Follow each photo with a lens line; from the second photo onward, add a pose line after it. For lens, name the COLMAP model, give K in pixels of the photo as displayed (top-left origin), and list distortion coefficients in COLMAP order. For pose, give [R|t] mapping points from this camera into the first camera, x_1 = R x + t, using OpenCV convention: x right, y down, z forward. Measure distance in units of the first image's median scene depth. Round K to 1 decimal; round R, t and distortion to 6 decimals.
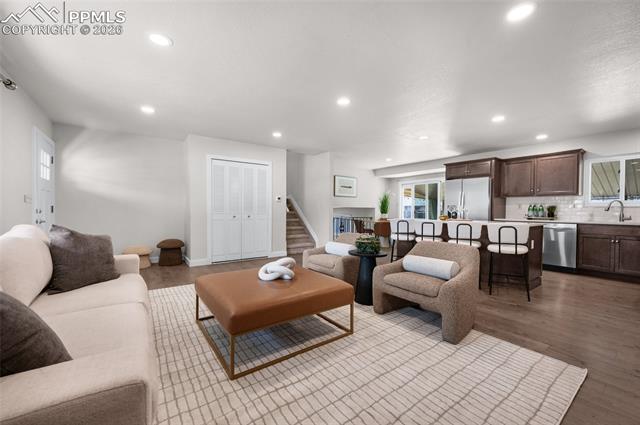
lens RADIAL K [[257.1, 0, 319.0], [0, 257.1, 214.9], [0, 0, 1]] dist [0.002848, -0.000022]
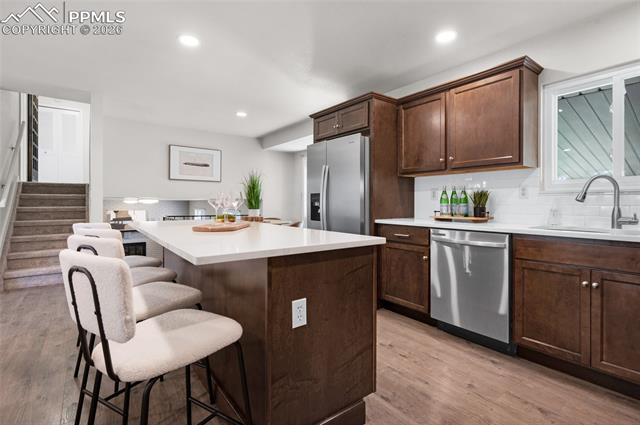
lens RADIAL K [[301.4, 0, 324.1], [0, 301.4, 206.2], [0, 0, 1]] dist [0.002495, 0.000380]
pose [[0.999760, -0.005717, 0.021147, 0.599355], [0.005904, 0.999944, -0.008815, -0.006113], [-0.021096, 0.008937, 0.999738, 0.454810]]
